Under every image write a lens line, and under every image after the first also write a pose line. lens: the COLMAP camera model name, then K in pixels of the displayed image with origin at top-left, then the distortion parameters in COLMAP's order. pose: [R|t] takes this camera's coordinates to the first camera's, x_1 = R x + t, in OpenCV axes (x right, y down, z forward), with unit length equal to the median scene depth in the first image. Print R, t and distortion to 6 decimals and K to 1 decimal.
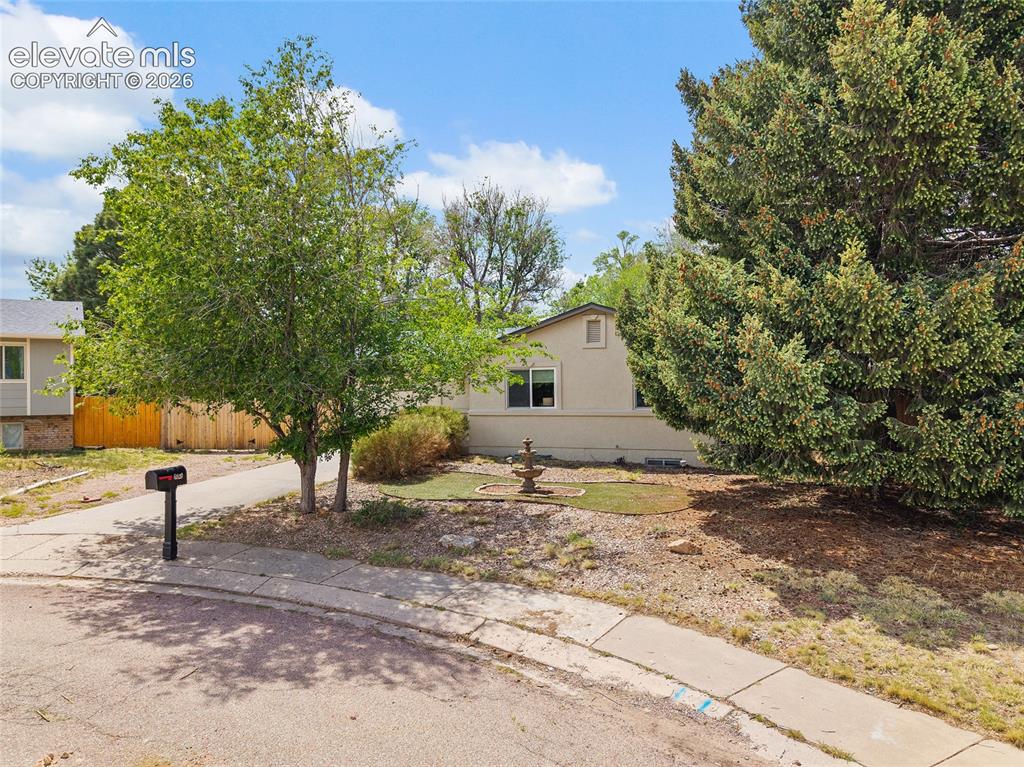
lens RADIAL K [[684.3, 0, 513.8], [0, 684.3, 390.8], [0, 0, 1]] dist [0.041167, -0.039838]
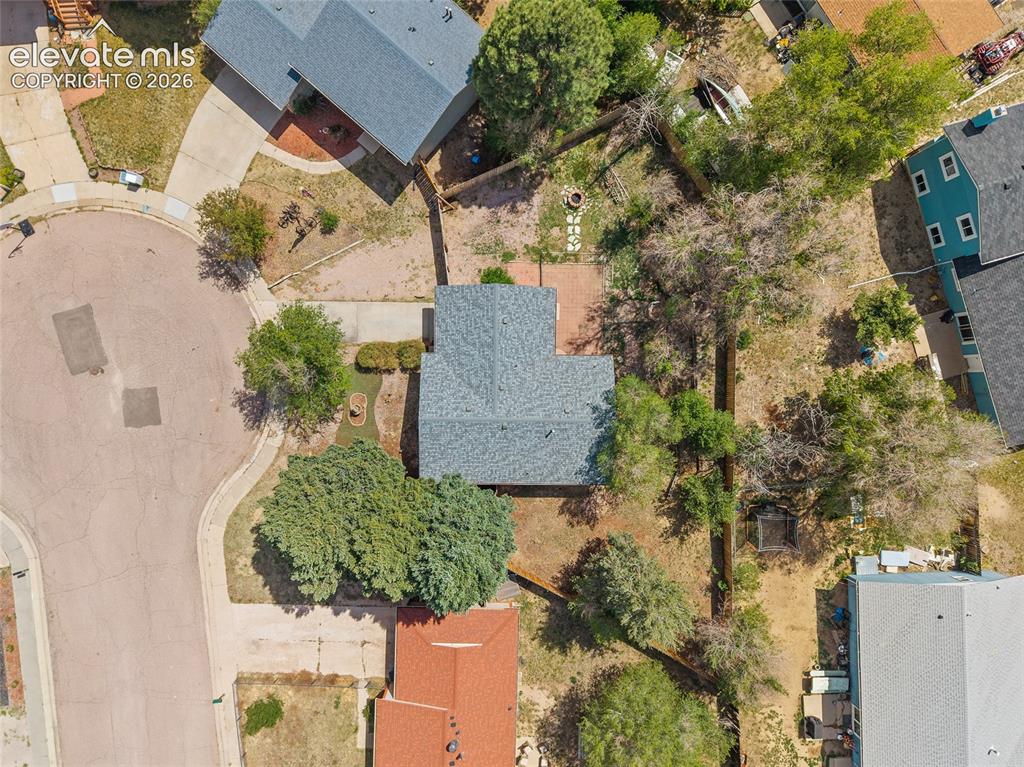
lens RADIAL K [[684.3, 0, 513.8], [0, 684.3, 390.8], [0, 0, 1]] dist [0.041167, -0.039838]
pose [[0.279732, 0.959890, 0.019025, 0.053743], [-0.036652, -0.009124, 0.999286, -2.050034], [0.959378, -0.280230, 0.032630, 1.036038]]
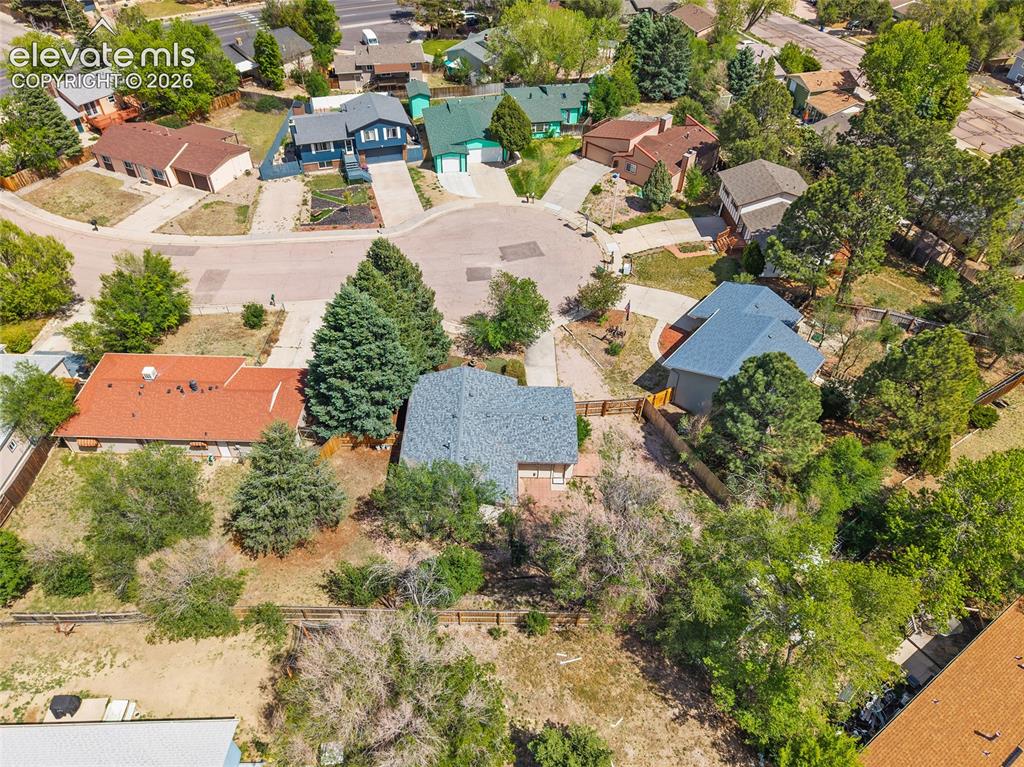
lens RADIAL K [[684.3, 0, 513.8], [0, 684.3, 390.8], [0, 0, 1]] dist [0.041167, -0.039838]
pose [[-0.956094, 0.197176, -0.216807, 0.472585], [-0.014016, 0.708195, 0.705878, -1.773767], [0.292724, 0.677924, -0.674338, 2.587465]]
